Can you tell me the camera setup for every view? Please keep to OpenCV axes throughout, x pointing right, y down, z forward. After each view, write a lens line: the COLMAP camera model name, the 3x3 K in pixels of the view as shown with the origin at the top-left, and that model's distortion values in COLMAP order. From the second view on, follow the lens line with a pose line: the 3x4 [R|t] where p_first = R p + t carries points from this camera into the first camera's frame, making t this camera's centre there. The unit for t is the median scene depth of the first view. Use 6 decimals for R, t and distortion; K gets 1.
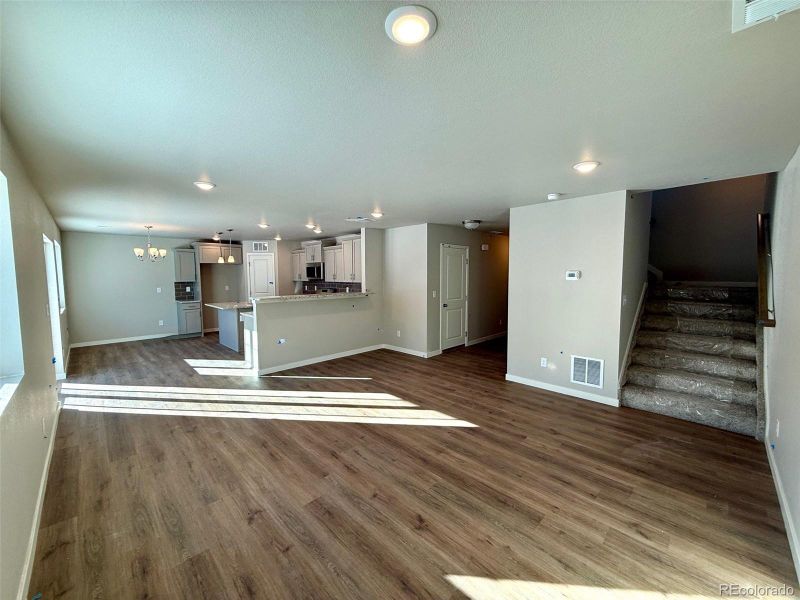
lens RADIAL K [[319.2, 0, 399.1], [0, 319.2, 296.9], [0, 0, 1]] dist [-0.000159, -0.000043]
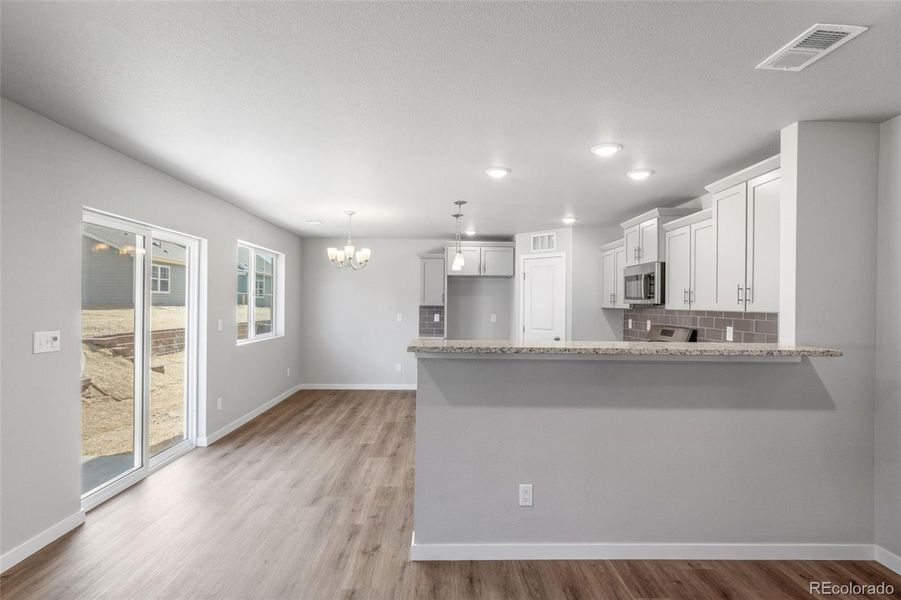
lens RADIAL K [[446.8, 0, 449.3], [0, 446.8, 301.0], [0, 0, 1]] dist [0.005473, 0.000203]
pose [[0.728022, 0.007932, -0.685508, -0.045500], [-0.063130, 0.996460, -0.055516, -0.010585], [0.682641, 0.083693, 0.725945, 0.405540]]
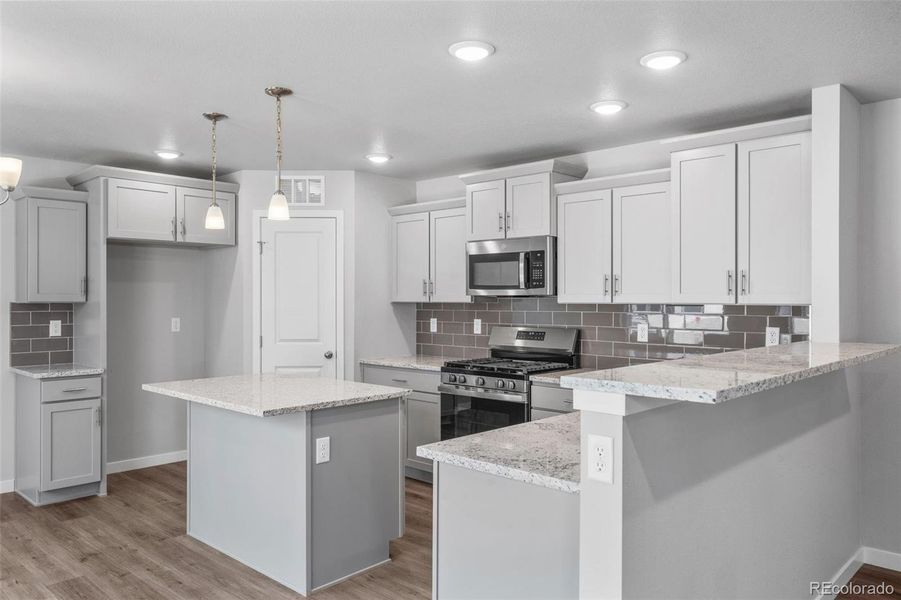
lens RADIAL K [[658.6, 0, 448.6], [0, 658.6, 297.5], [0, 0, 1]] dist [-0.008882, 0.006298]
pose [[0.999138, 0.004865, 0.041232, -0.350367], [-0.001929, 0.997478, -0.070950, -0.011151], [-0.041473, 0.070810, 0.996627, 0.413327]]
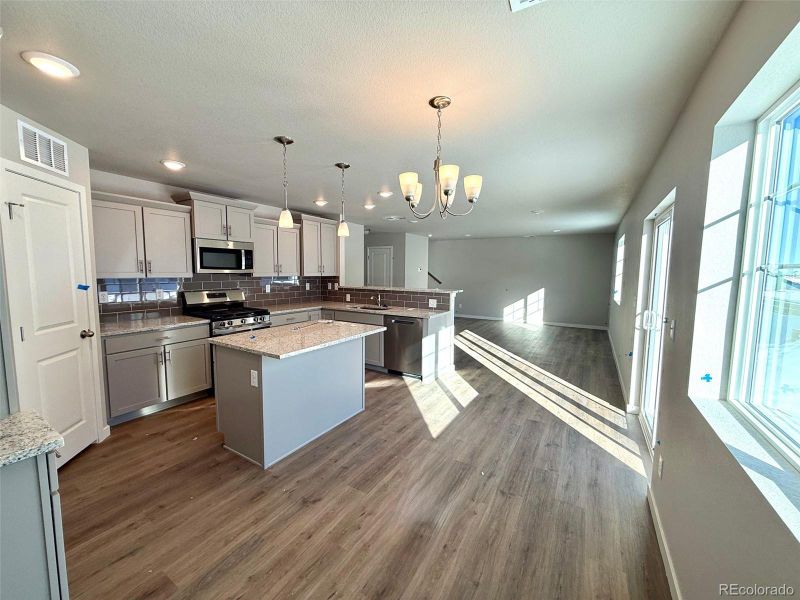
lens RADIAL K [[319.2, 0, 397.0], [0, 319.2, 300.8], [0, 0, 1]] dist [-0.000159, -0.000043]
pose [[-0.241044, -0.090197, 0.966314, -0.844624], [0.058294, 0.992529, 0.107185, -0.051057], [-0.968762, 0.082166, -0.233985, 0.877747]]
